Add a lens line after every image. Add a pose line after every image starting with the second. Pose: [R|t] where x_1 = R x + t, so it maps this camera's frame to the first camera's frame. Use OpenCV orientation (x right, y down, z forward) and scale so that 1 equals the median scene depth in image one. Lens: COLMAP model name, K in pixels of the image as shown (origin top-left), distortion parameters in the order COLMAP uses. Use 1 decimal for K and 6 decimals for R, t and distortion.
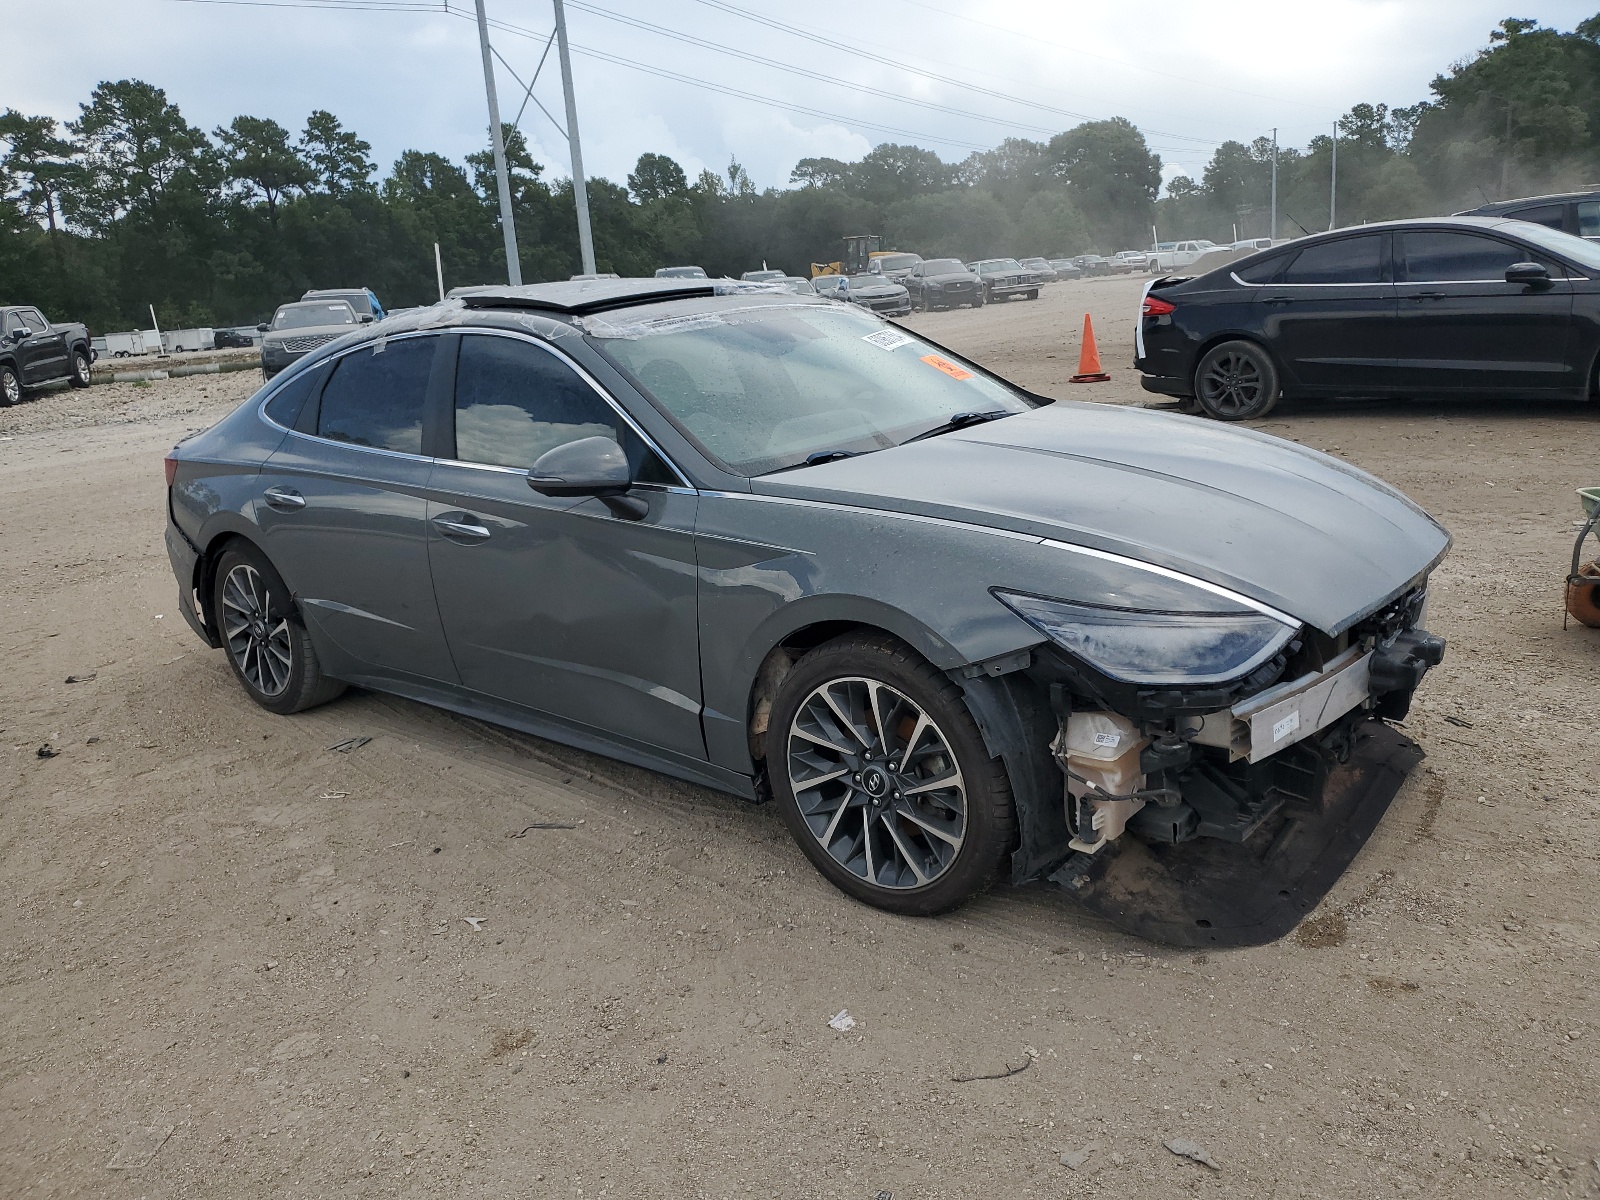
lens RADIAL K [[1267.8, 0, 800.0], [0, 1267.8, 600.0], [0, 0, 1]] dist [0.010584, 0.011994]
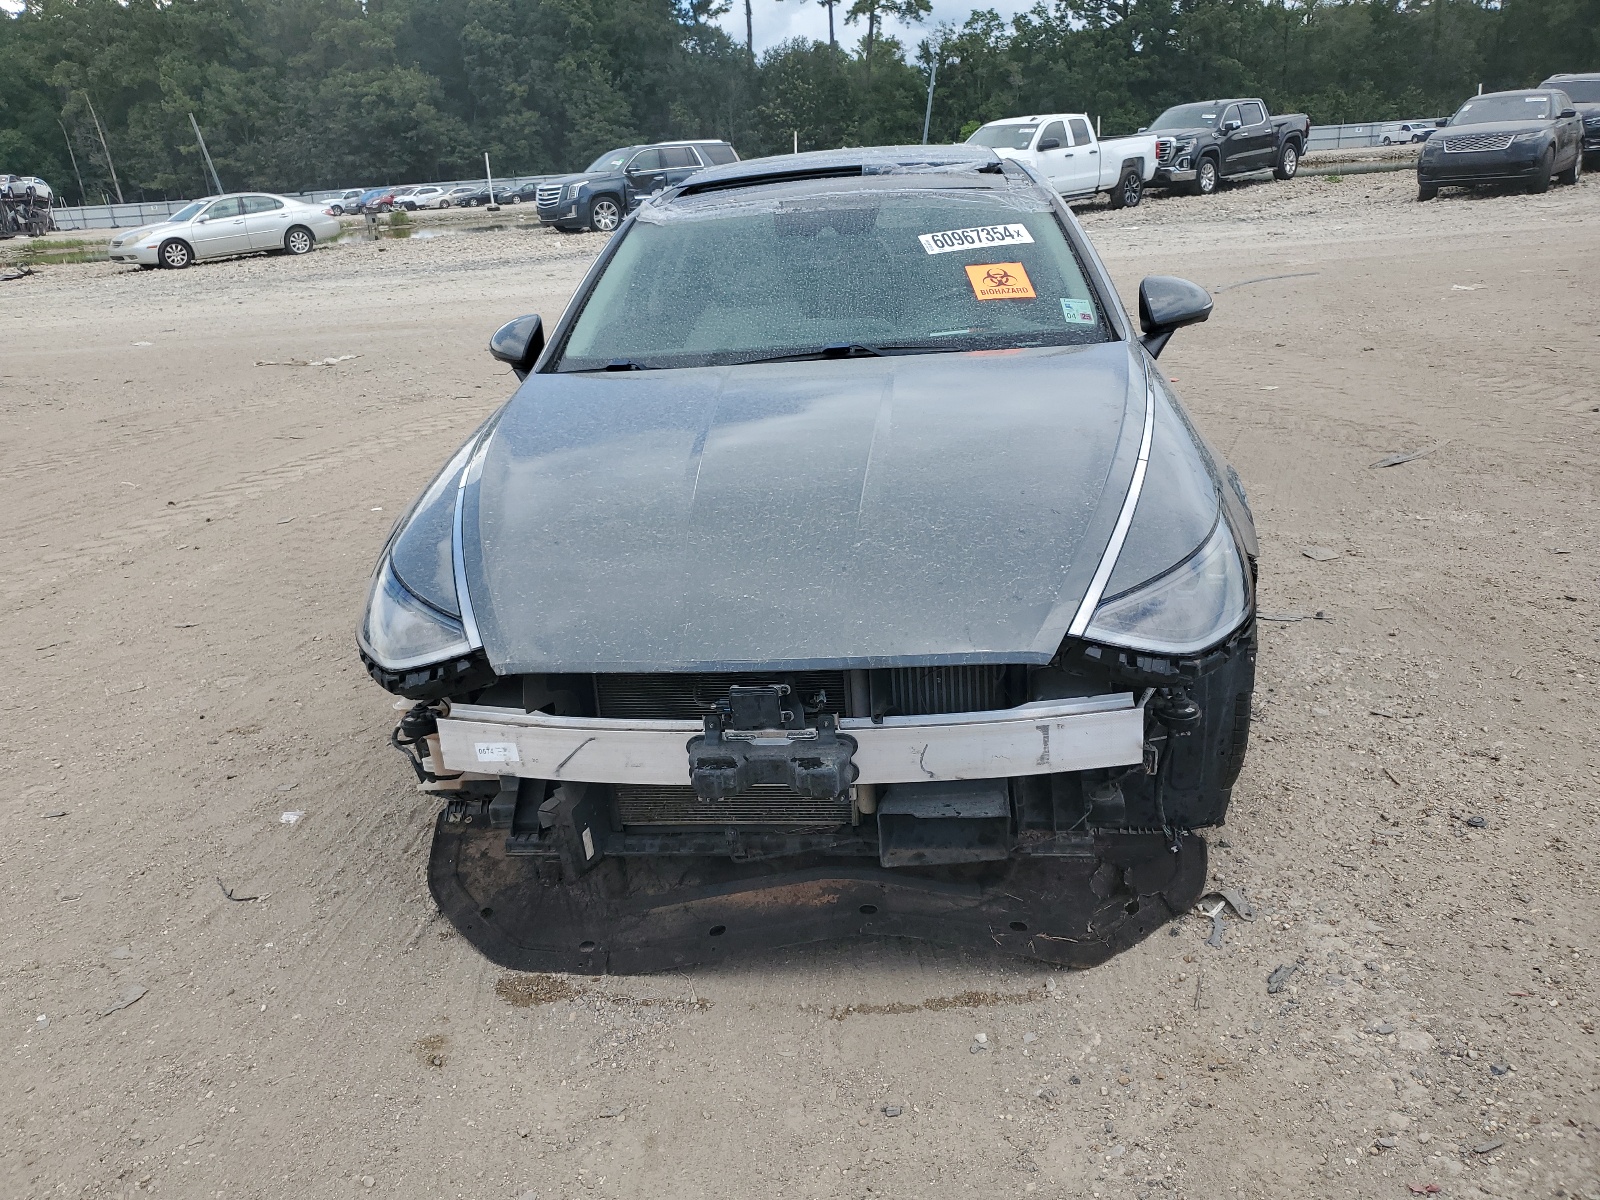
lens RADIAL K [[1267.8, 0, 800.0], [0, 1267.8, 600.0], [0, 0, 1]] dist [0.010584, 0.011994]
pose [[0.531162, 0.313734, -0.787044, 0.165577], [-0.180251, 0.949495, 0.256842, -0.038458], [0.827875, 0.005441, 0.560886, 0.095985]]
